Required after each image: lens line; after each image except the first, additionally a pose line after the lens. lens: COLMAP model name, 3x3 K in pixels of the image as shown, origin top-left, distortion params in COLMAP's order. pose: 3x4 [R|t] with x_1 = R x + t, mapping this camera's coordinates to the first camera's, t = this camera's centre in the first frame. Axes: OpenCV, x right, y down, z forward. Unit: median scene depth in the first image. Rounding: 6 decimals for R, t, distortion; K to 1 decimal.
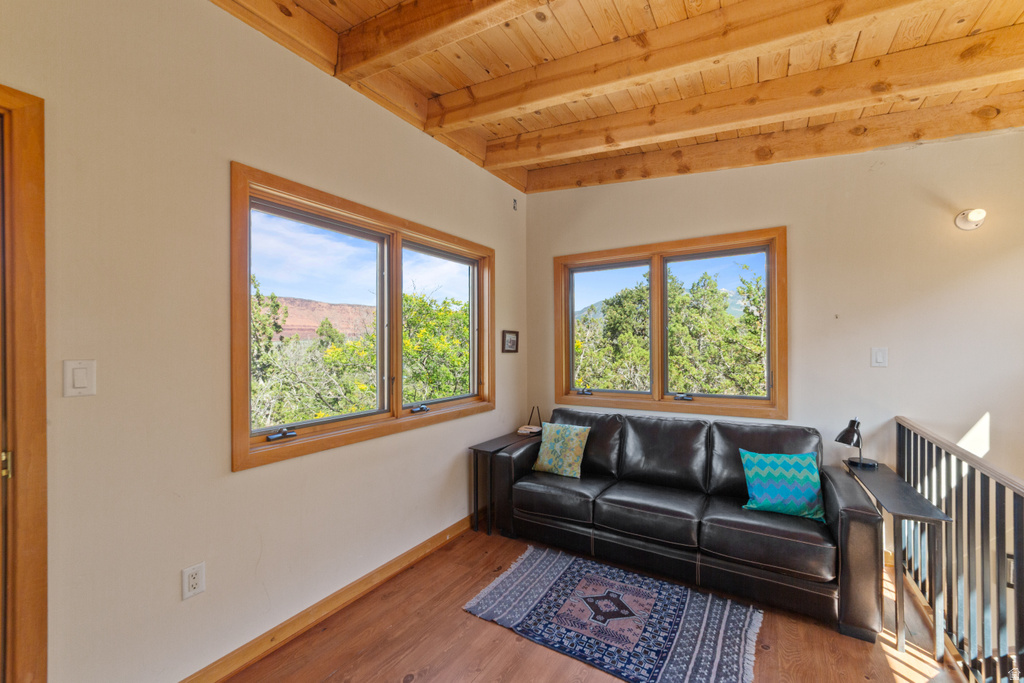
lens RADIAL K [[406.9, 0, 510.2], [0, 406.9, 347.4], [0, 0, 1]] dist [-0.018099, 0.007168]
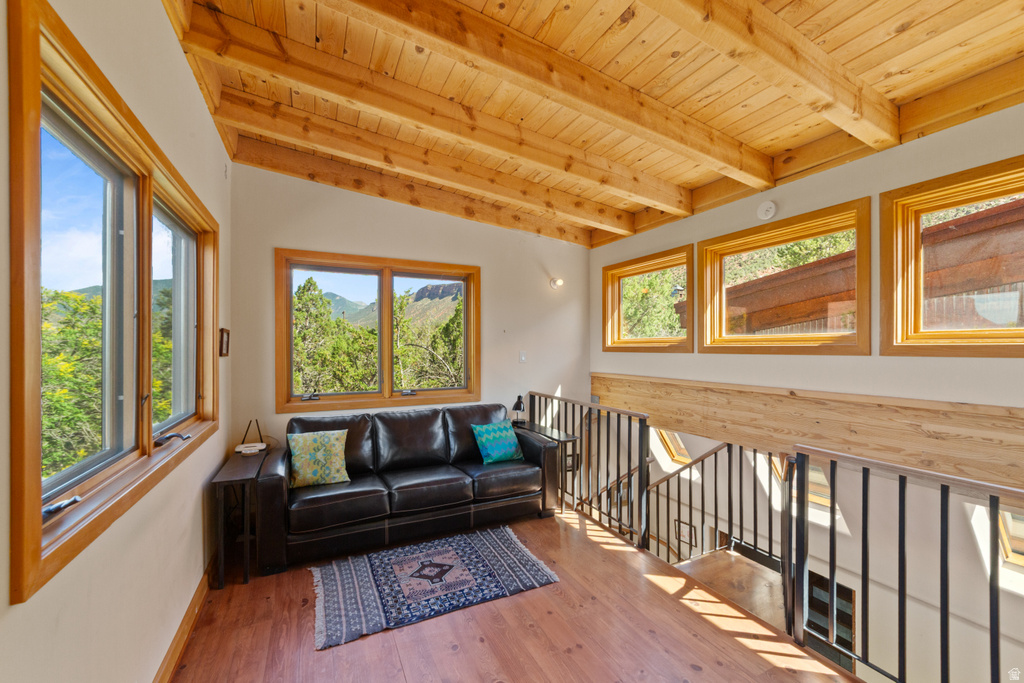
lens RADIAL K [[406.9, 0, 506.3], [0, 406.9, 350.1], [0, 0, 1]] dist [-0.018099, 0.007168]
pose [[0.528322, 0.003917, 0.849035, -0.537528], [-0.002885, 0.999992, -0.002818, 0.001107], [-0.849039, -0.000961, 0.528329, 0.162895]]
